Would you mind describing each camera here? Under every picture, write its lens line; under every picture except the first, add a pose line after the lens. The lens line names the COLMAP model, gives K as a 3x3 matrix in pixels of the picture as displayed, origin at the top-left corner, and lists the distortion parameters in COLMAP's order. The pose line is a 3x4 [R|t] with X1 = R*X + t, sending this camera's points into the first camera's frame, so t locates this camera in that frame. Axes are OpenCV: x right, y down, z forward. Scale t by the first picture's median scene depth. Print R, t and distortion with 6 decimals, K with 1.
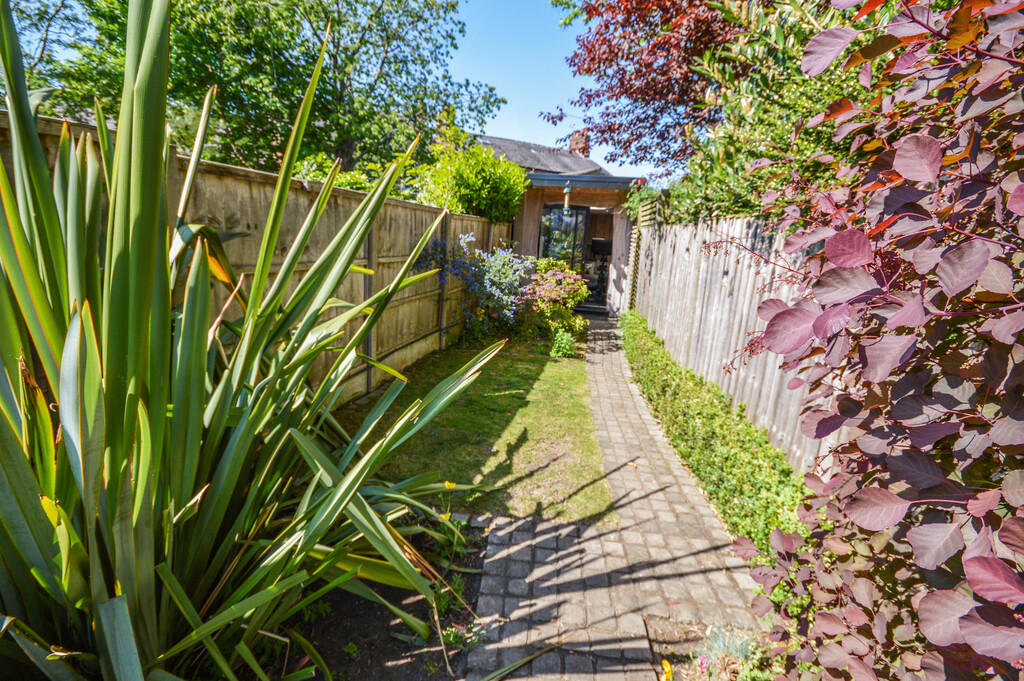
lens RADIAL K [[525.3, 0, 512.0], [0, 525.3, 340.5], [0, 0, 1]] dist [0.000399, 0.000459]
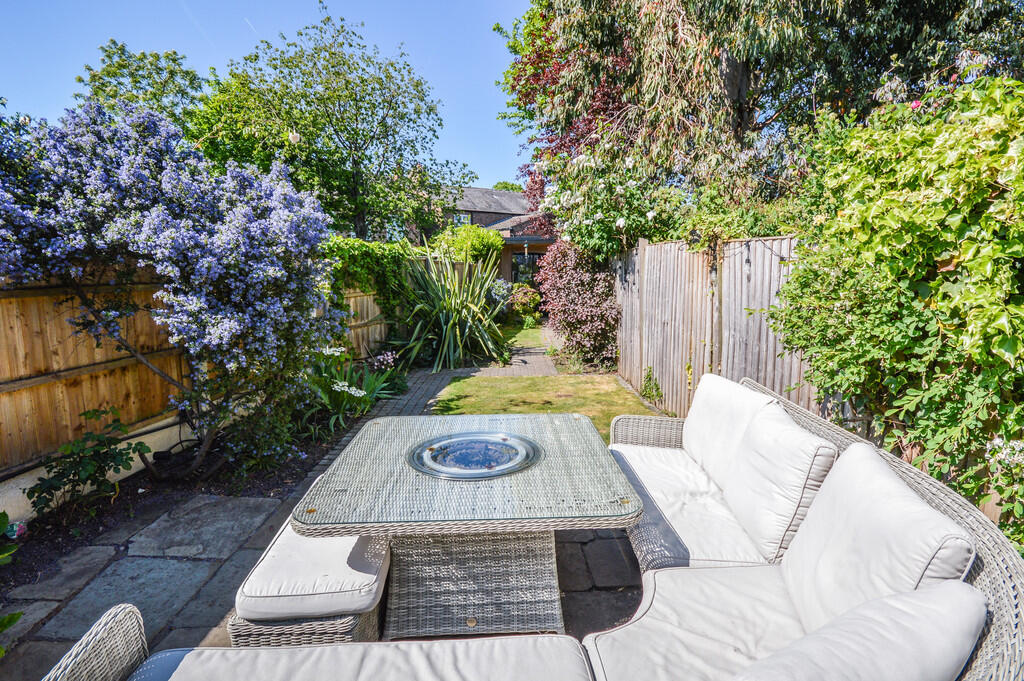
lens RADIAL K [[525.3, 0, 512.0], [0, 525.3, 340.5], [0, 0, 1]] dist [0.000399, 0.000459]
pose [[0.995659, -0.075333, 0.054661, -0.028183], [0.078593, 0.995090, -0.060157, 0.061631], [-0.049860, 0.064192, 0.996691, -0.332016]]
